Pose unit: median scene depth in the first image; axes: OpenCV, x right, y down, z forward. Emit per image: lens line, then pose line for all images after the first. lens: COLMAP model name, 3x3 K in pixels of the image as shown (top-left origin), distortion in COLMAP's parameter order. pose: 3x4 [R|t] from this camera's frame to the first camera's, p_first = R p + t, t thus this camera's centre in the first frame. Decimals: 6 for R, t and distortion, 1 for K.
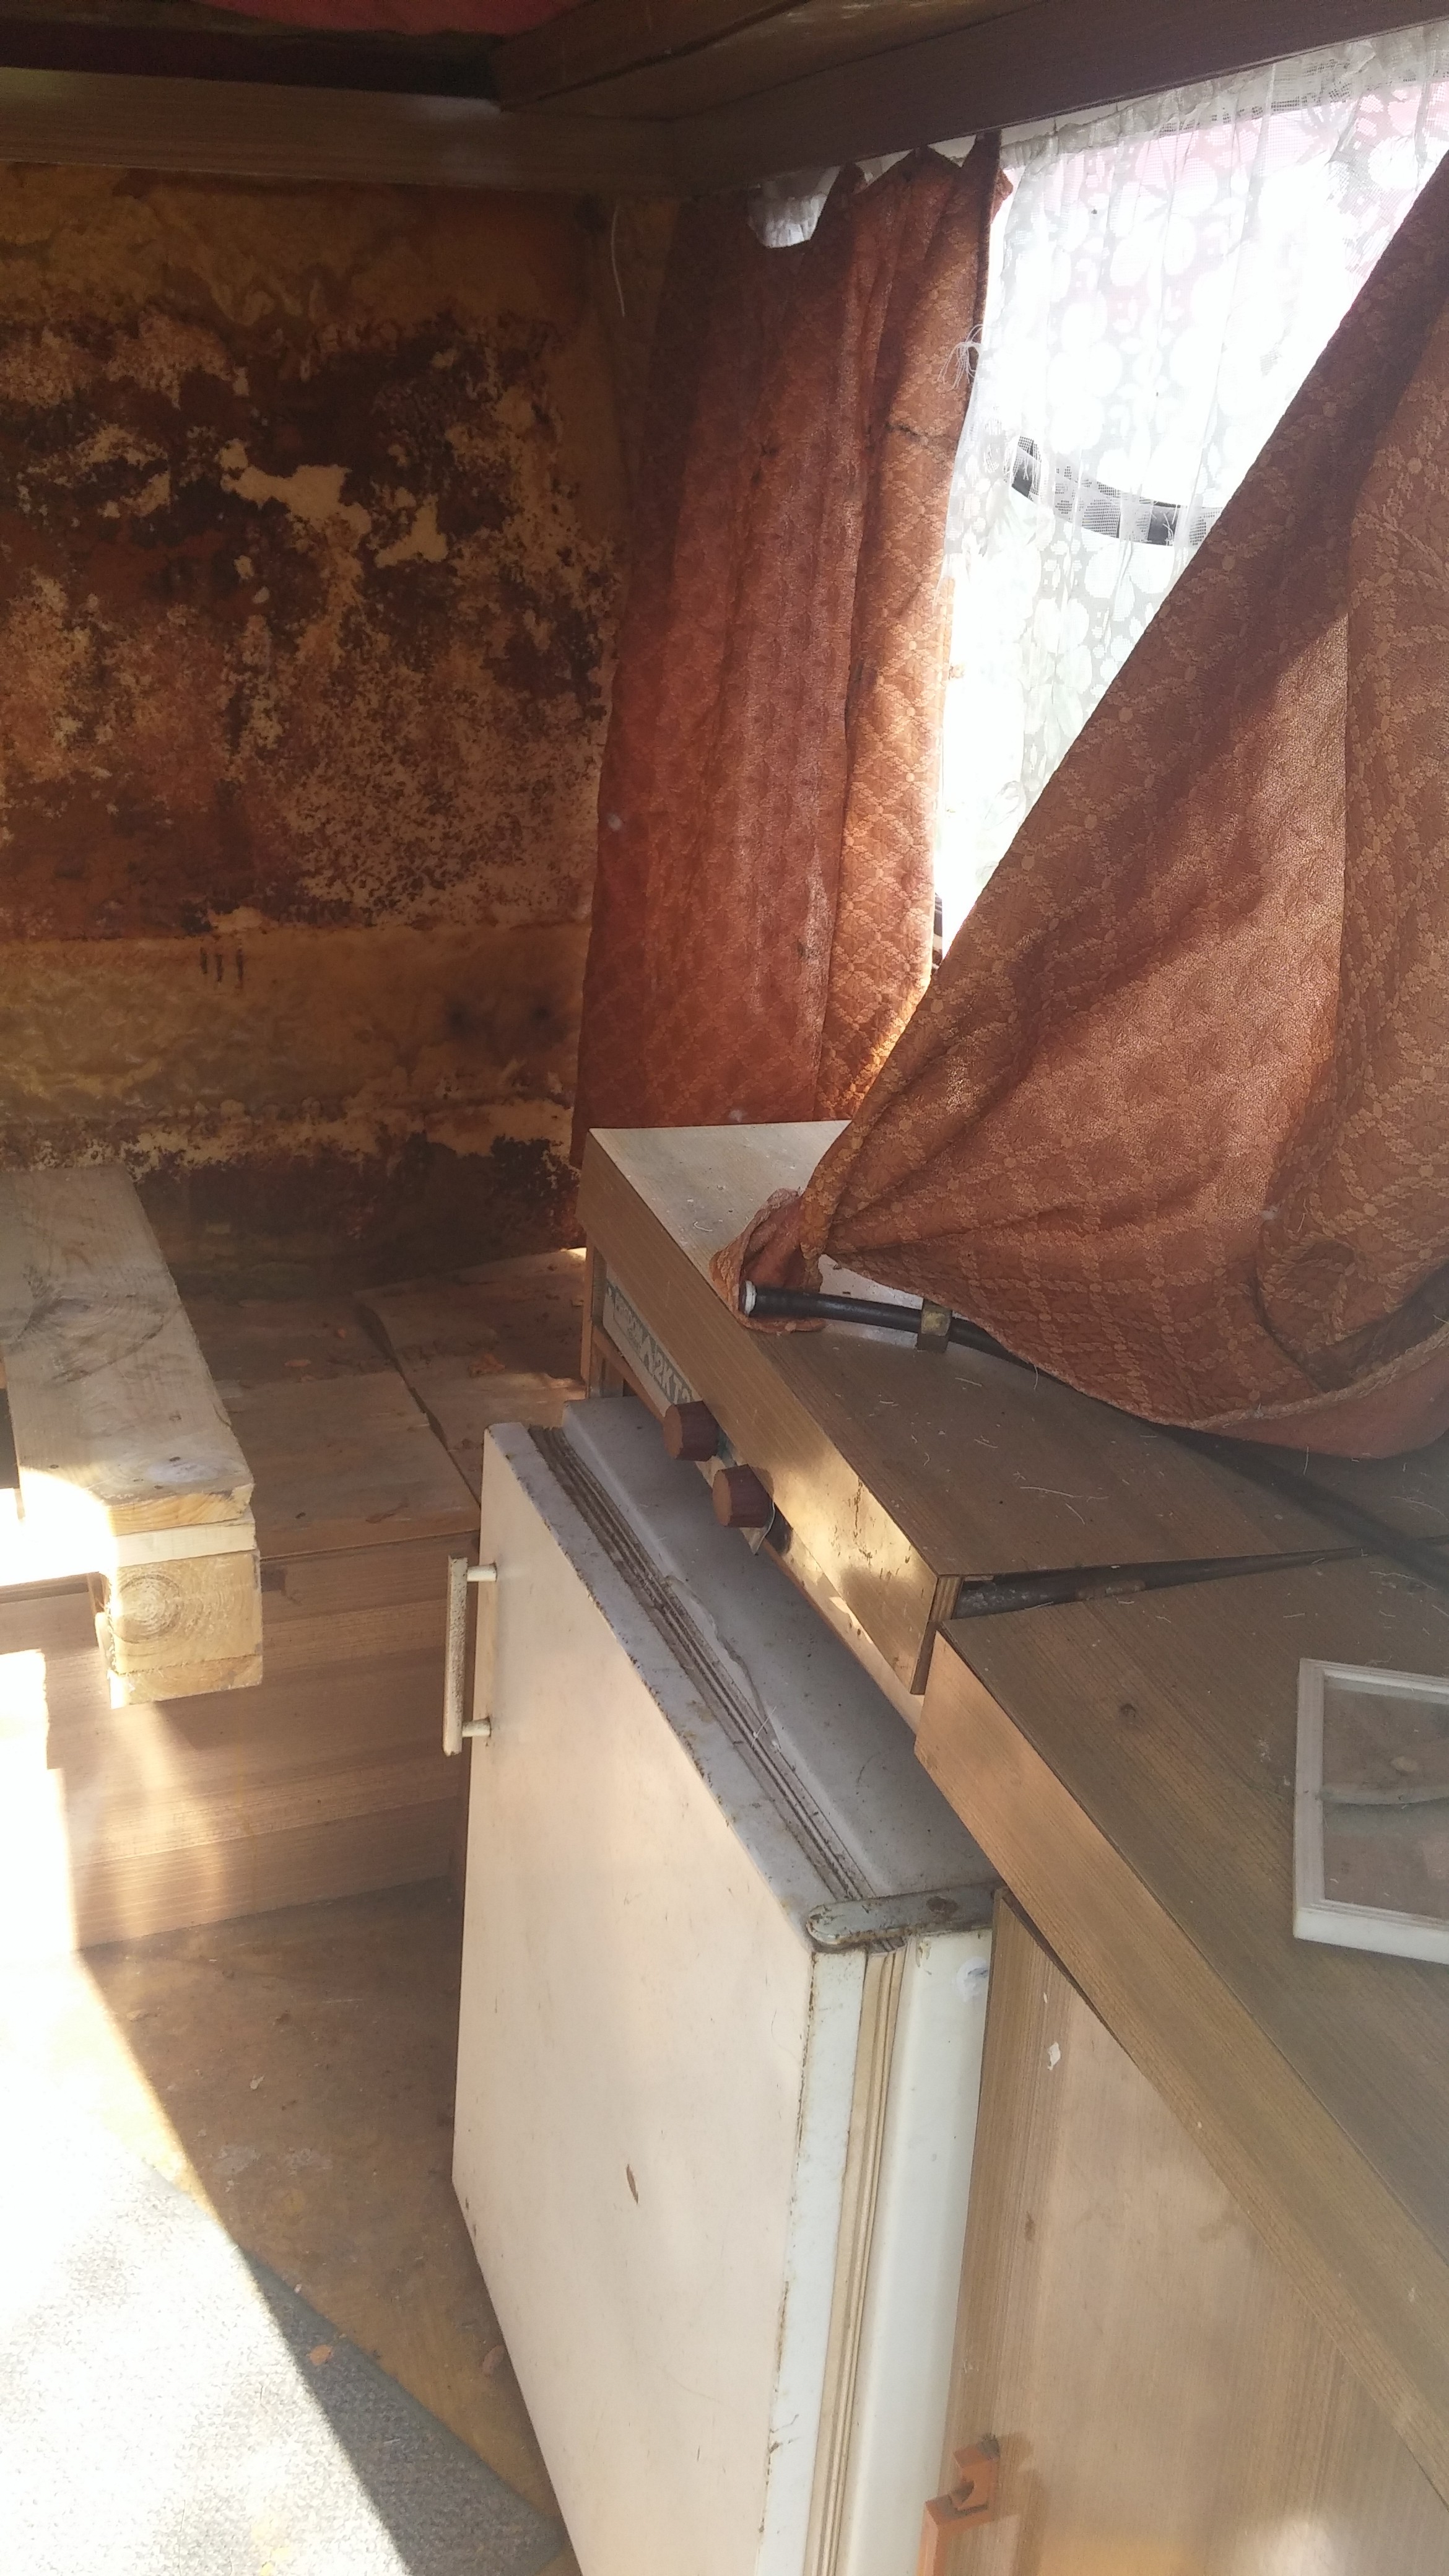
lens RADIAL K [[2182.6, 0, 740.7], [0, 2182.6, 1294.3], [0, 0, 1]] dist [0.036696, -0.043543]
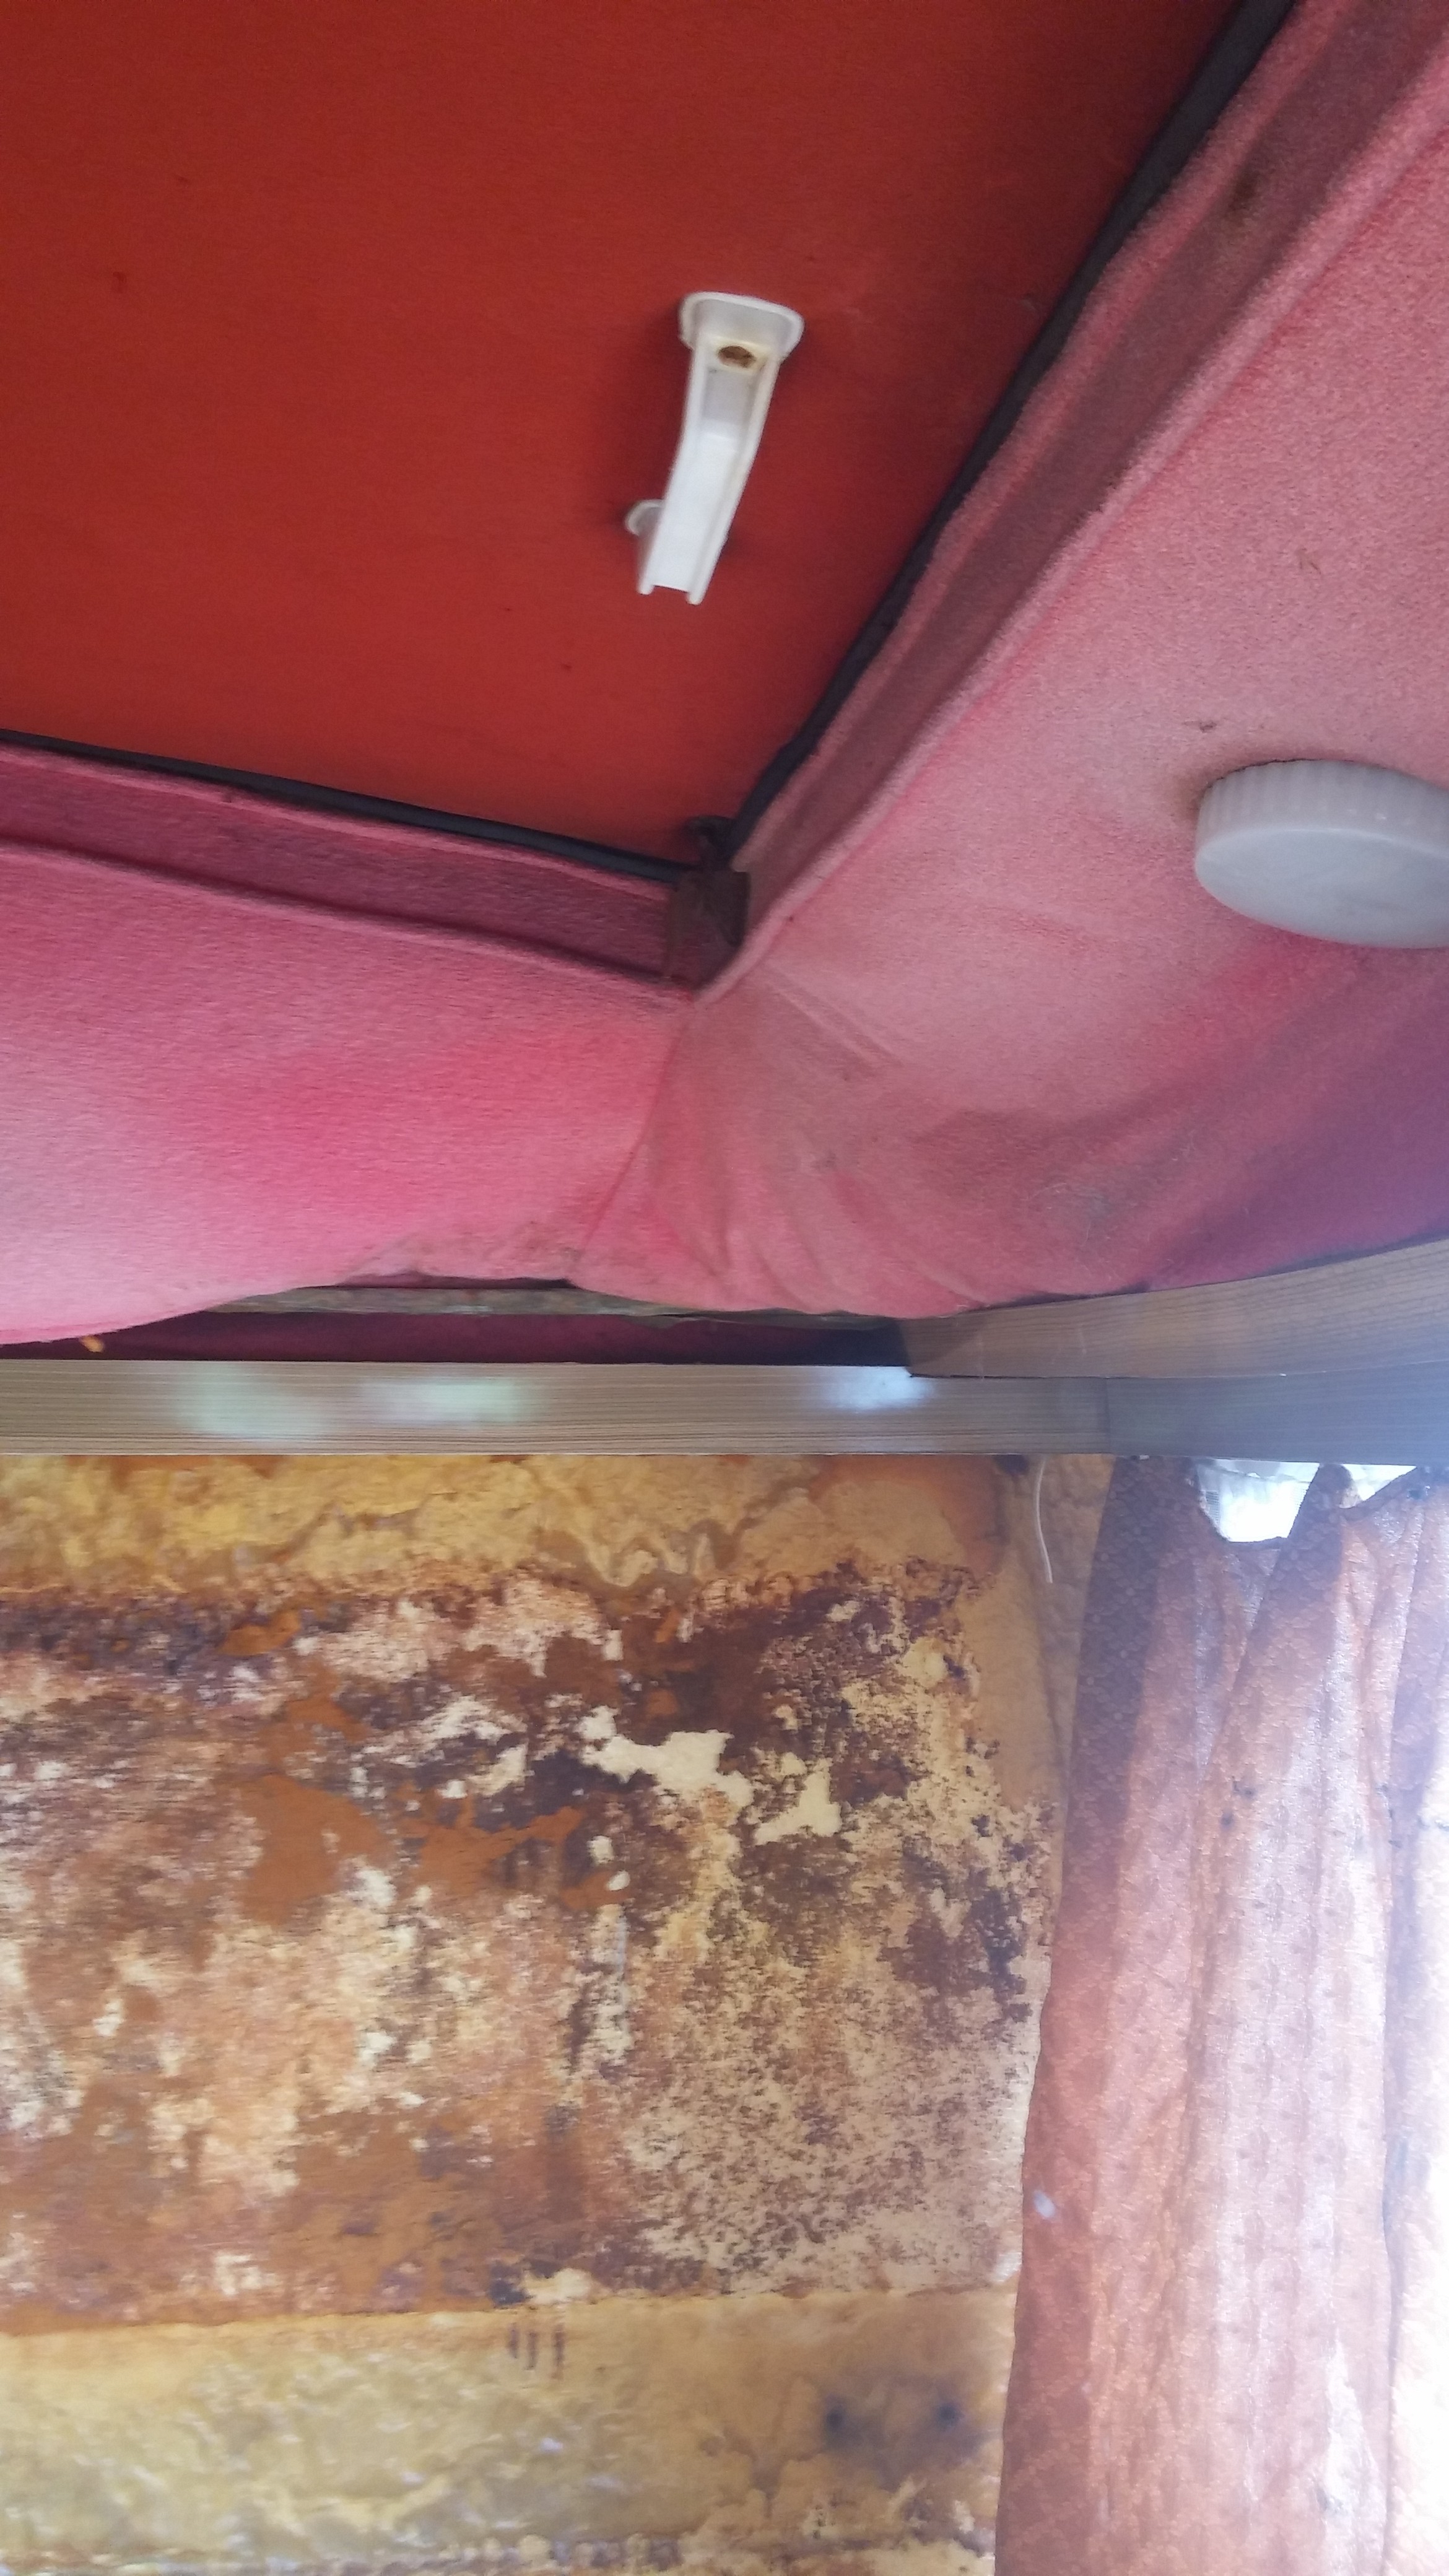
lens RADIAL K [[2182.6, 0, 716.9], [0, 2182.6, 1288.2], [0, 0, 1]] dist [0.036696, -0.043543]
pose [[0.980419, -0.030251, -0.194585, -0.010755], [-0.058789, 0.898106, -0.435832, -0.156938], [0.187943, 0.438737, 0.878742, 0.165453]]
